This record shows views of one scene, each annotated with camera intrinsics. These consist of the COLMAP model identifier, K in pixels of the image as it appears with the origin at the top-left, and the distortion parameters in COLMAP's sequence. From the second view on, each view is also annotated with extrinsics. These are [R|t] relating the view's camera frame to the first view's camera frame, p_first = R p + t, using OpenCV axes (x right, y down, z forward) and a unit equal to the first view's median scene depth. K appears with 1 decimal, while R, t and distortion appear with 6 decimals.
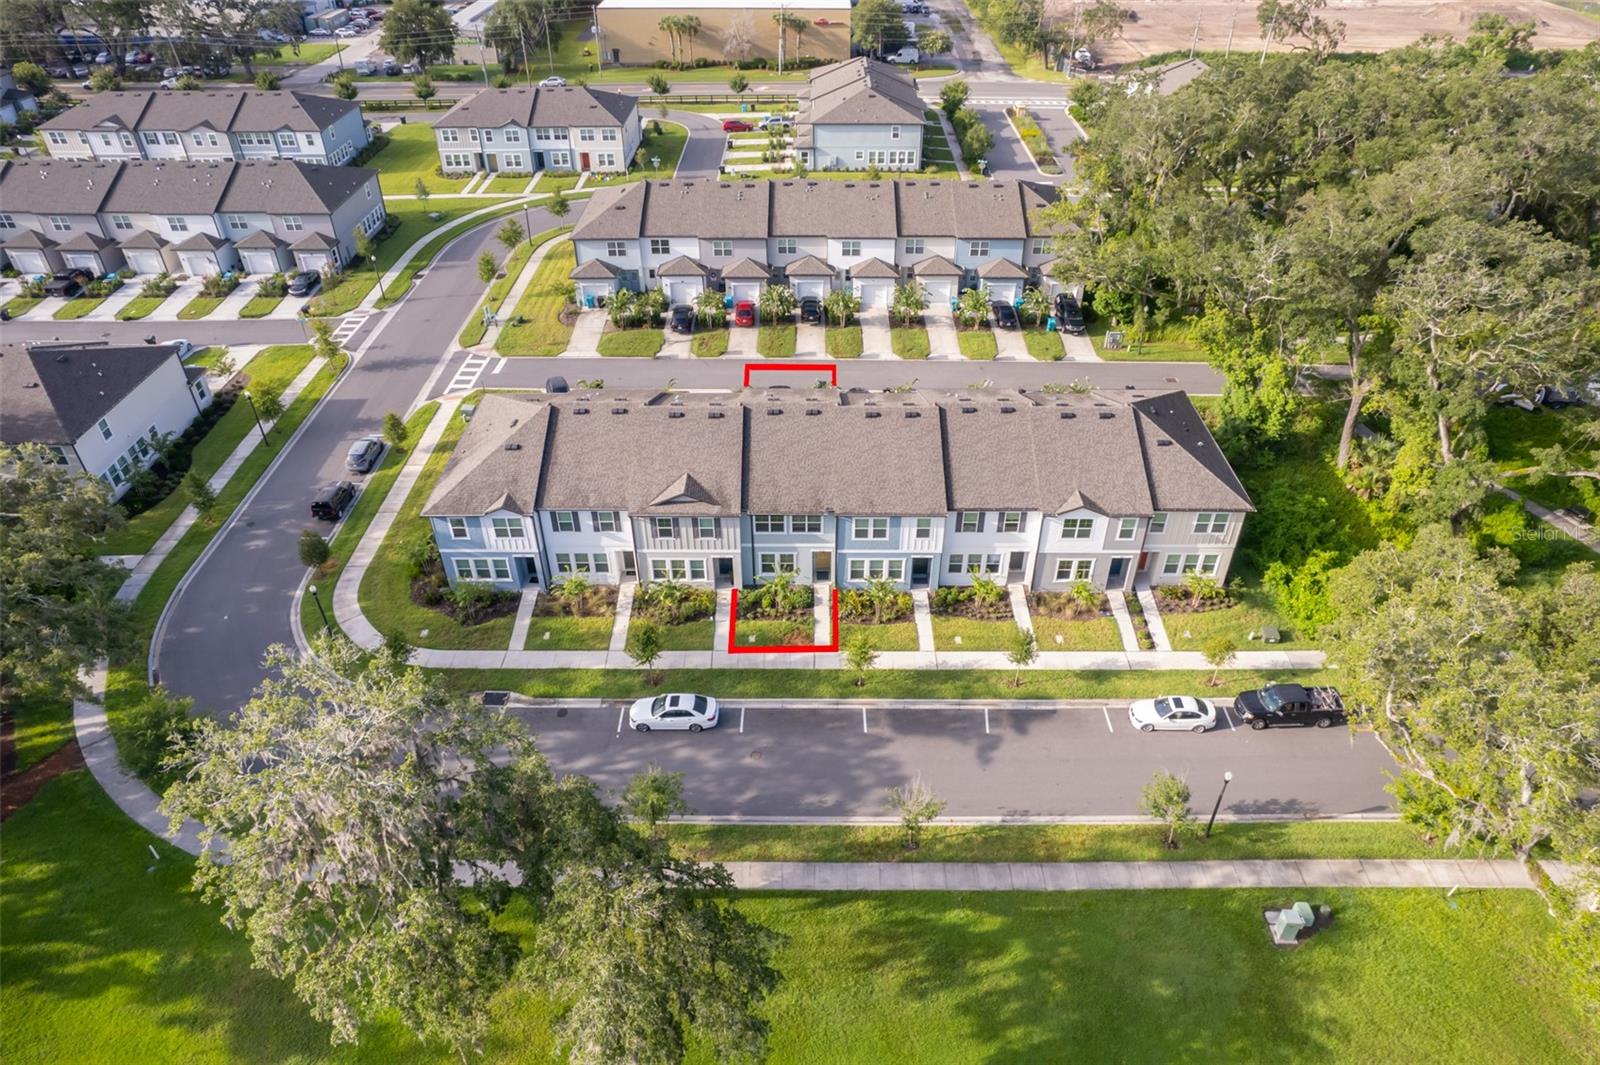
lens RADIAL K [[1014.7, 0, 799.0], [0, 1014.7, 542.2], [0, 0, 1]] dist [-0.052522, 0.035082]
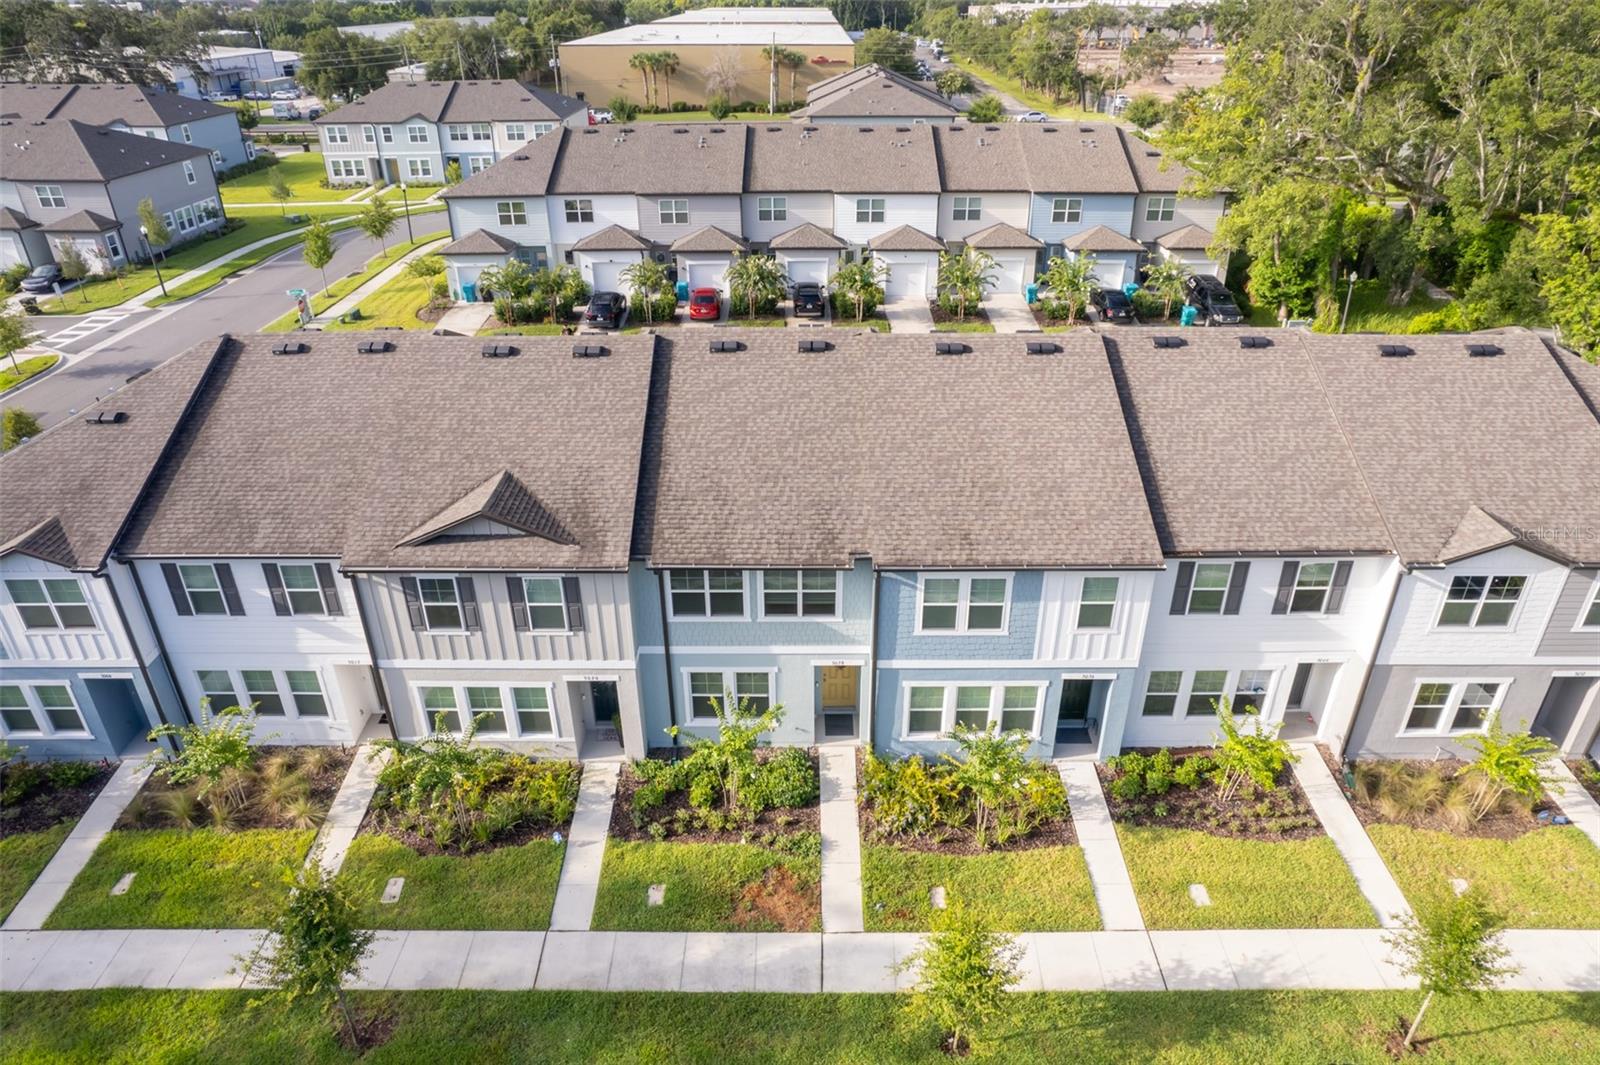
lens RADIAL K [[1014.7, 0, 801.4], [0, 1014.7, 543.1], [0, 0, 1]] dist [-0.052522, 0.035082]
pose [[0.999990, -0.002474, 0.003642, 0.005814], [0.002940, 0.990967, -0.134071, 0.013354], [-0.003278, 0.134081, 0.990965, 0.522461]]
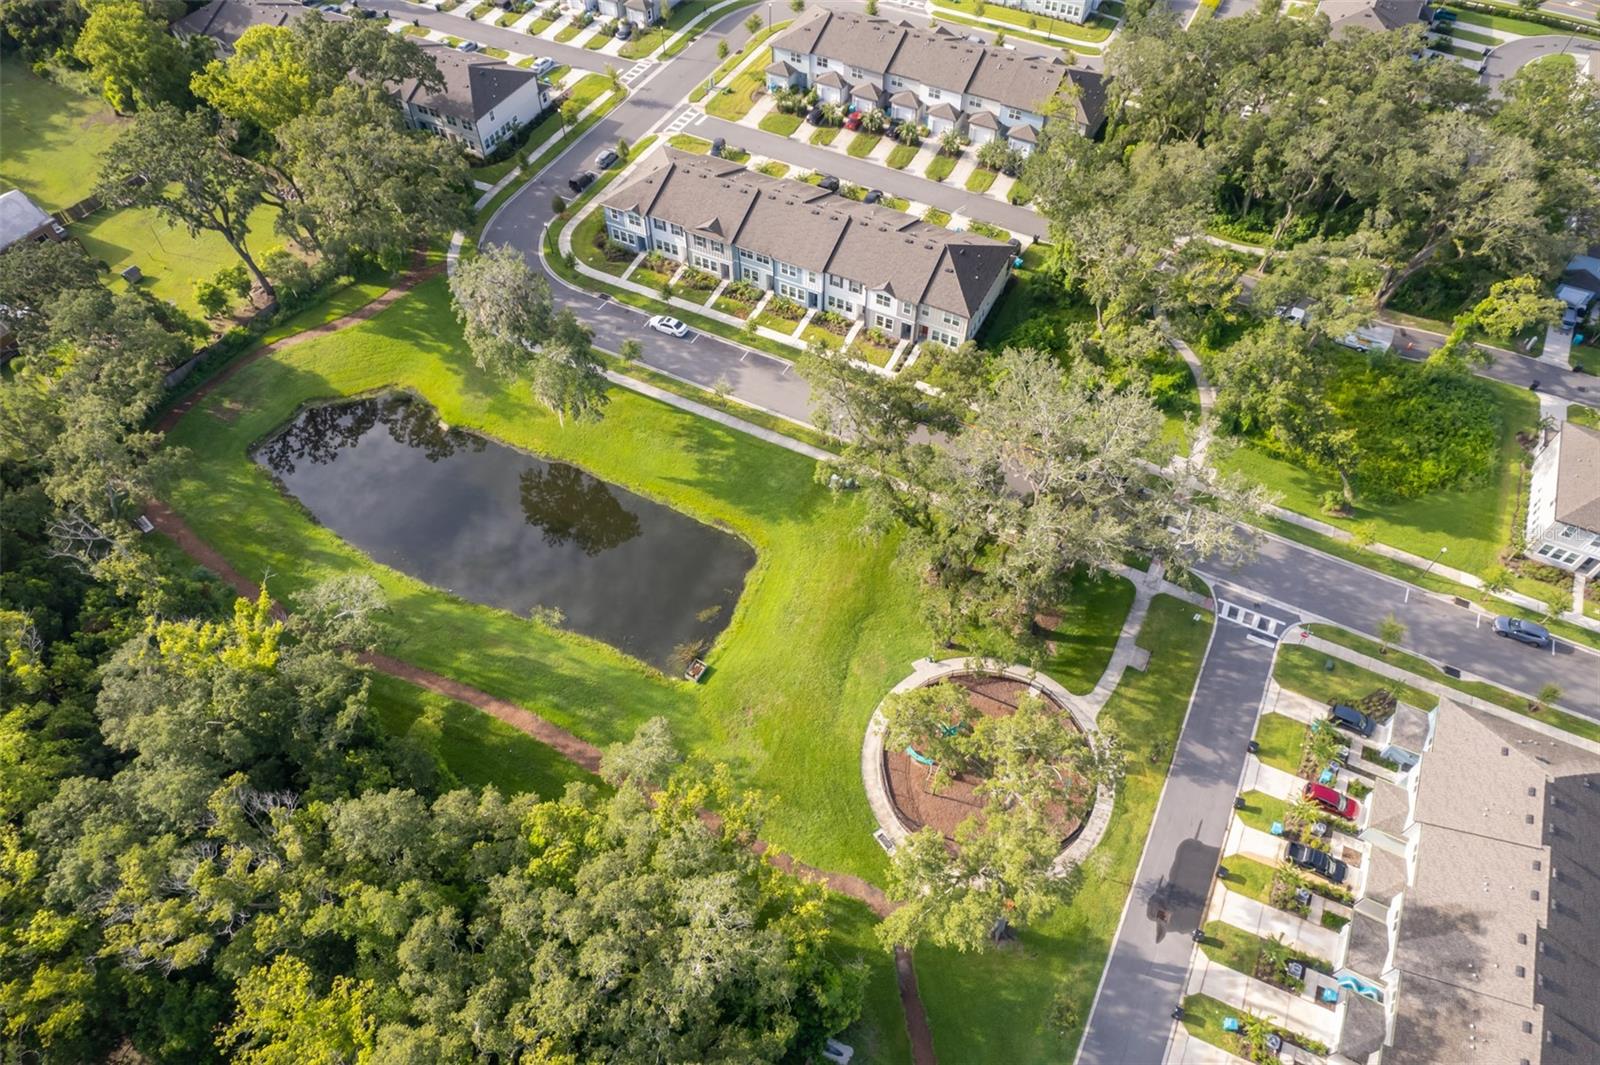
lens RADIAL K [[1014.7, 0, 797.8], [0, 1014.7, 522.7], [0, 0, 1]] dist [-0.052522, 0.035082]
pose [[0.894209, 0.355422, -0.272149, 0.691499], [-0.270160, 0.913232, 0.304992, -0.147223], [0.356936, -0.199203, 0.912642, -0.780829]]
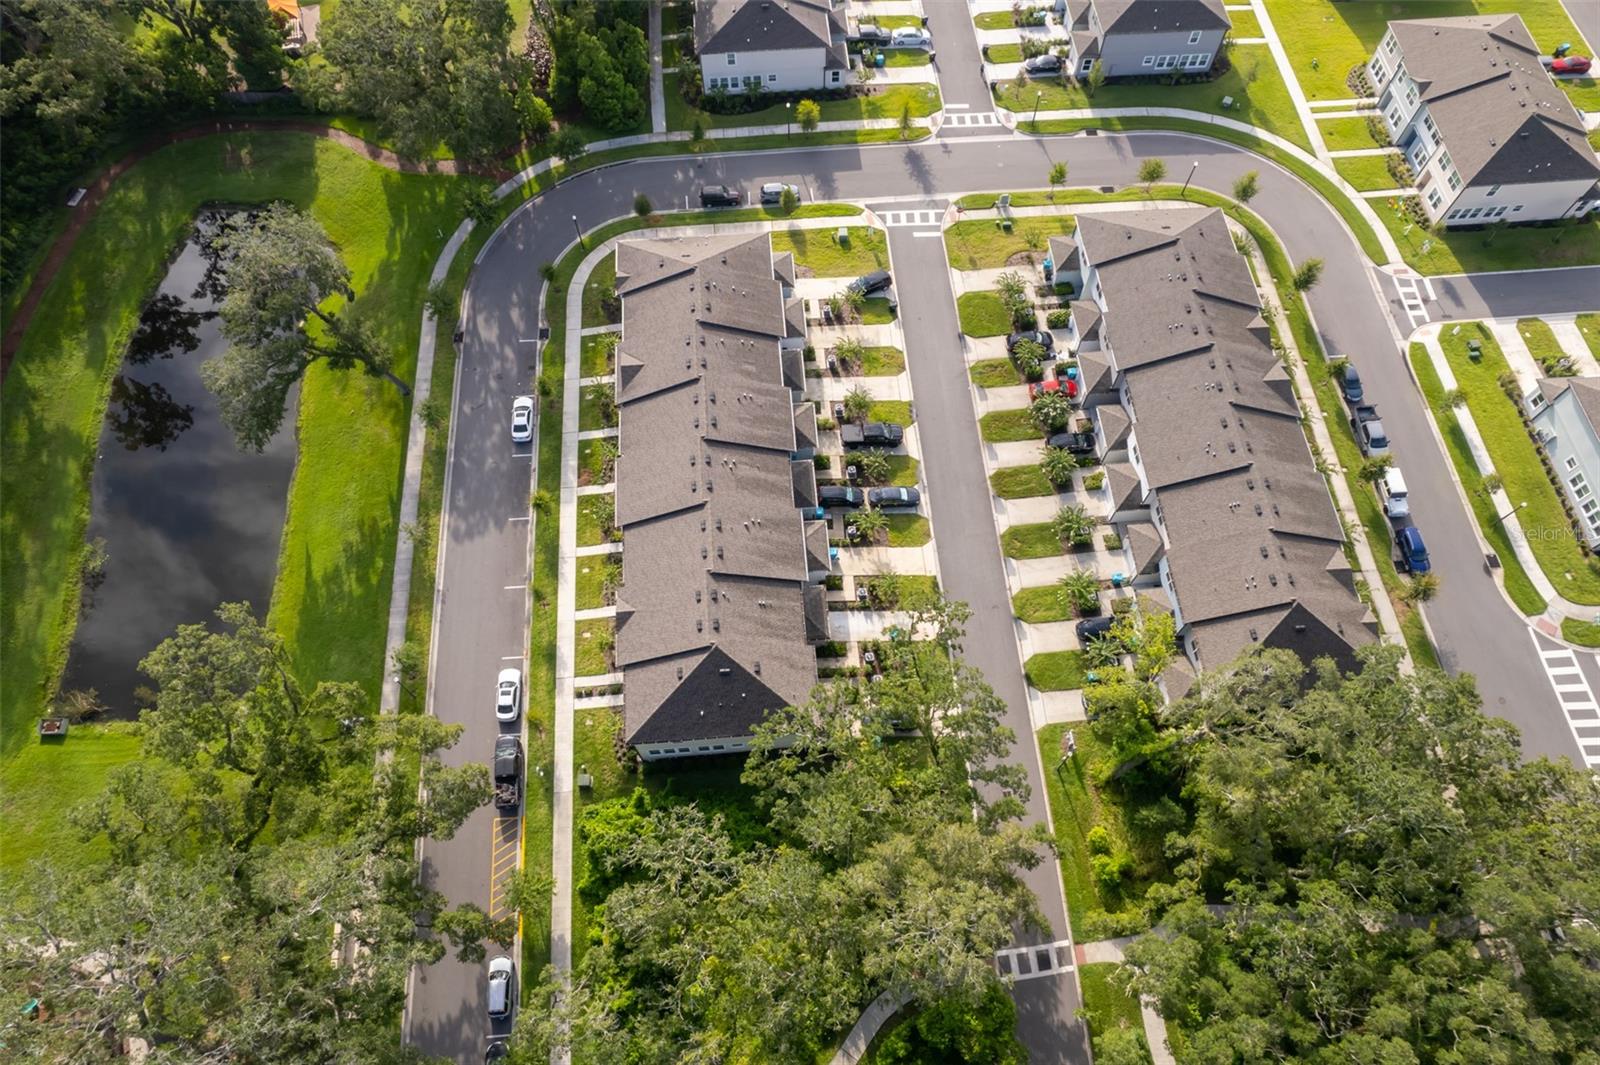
lens RADIAL K [[1014.7, 0, 807.7], [0, 1014.7, 540.4], [0, 0, 1]] dist [-0.052522, 0.035082]
pose [[0.091966, 0.896129, -0.434160, 0.677115], [-0.600375, 0.397745, 0.693793, -0.979076], [0.794413, 0.196854, 0.574593, 0.339980]]
